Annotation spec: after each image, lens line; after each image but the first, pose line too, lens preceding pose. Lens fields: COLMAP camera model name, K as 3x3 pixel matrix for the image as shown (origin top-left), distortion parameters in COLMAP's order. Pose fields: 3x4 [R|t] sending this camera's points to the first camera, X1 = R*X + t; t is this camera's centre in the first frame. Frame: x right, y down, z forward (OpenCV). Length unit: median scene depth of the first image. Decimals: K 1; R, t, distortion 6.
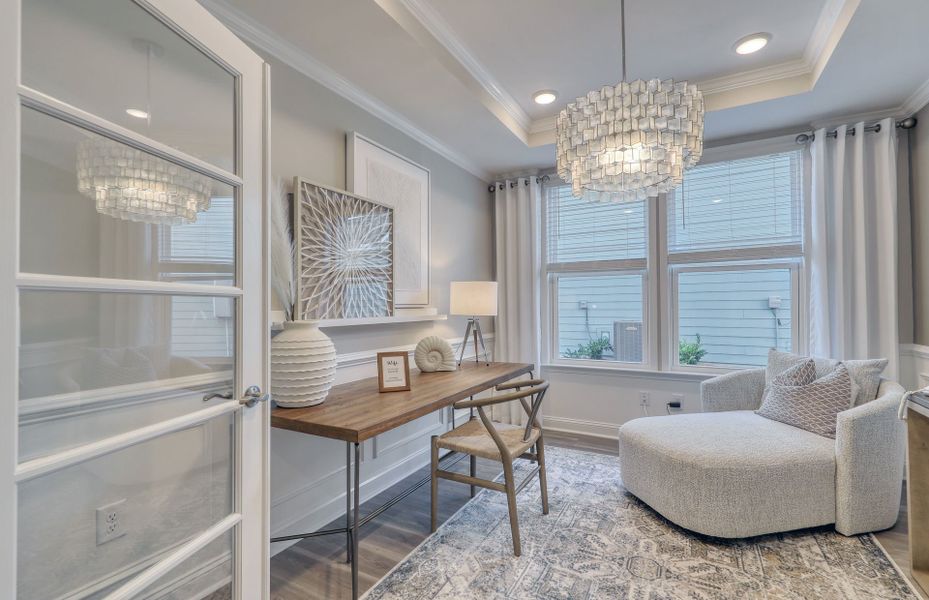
lens RADIAL K [[419.0, 0, 464.0], [0, 419.0, 297.8], [0, 0, 1]] dist [0.001034, -0.000034]
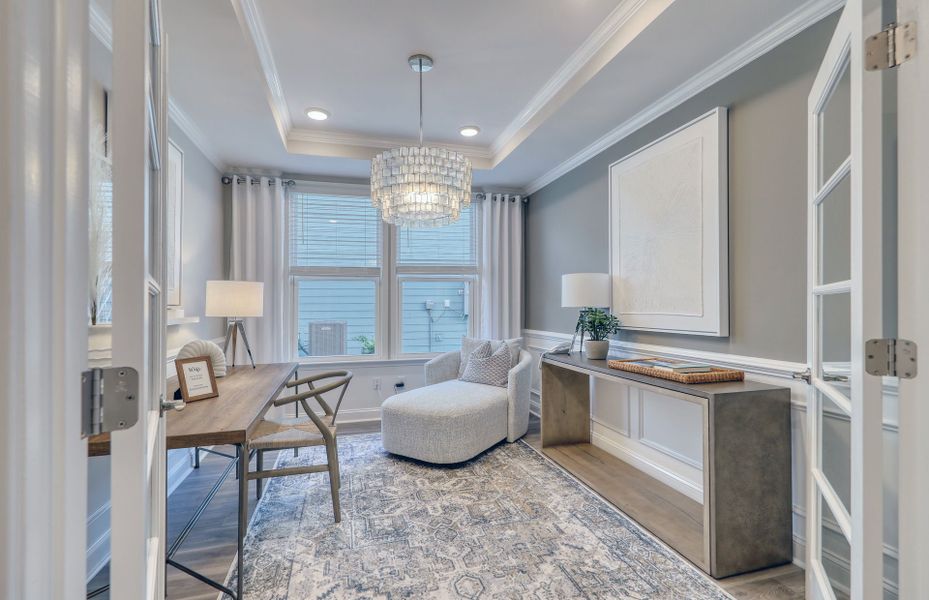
lens RADIAL K [[419.0, 0, 463.4], [0, 419.0, 304.0], [0, 0, 1]] dist [0.001034, -0.000034]
pose [[0.710086, 0.005337, 0.704095, -0.392610], [-0.012310, 0.999913, 0.004836, 0.002432], [-0.704007, -0.012101, 0.710090, -0.051849]]
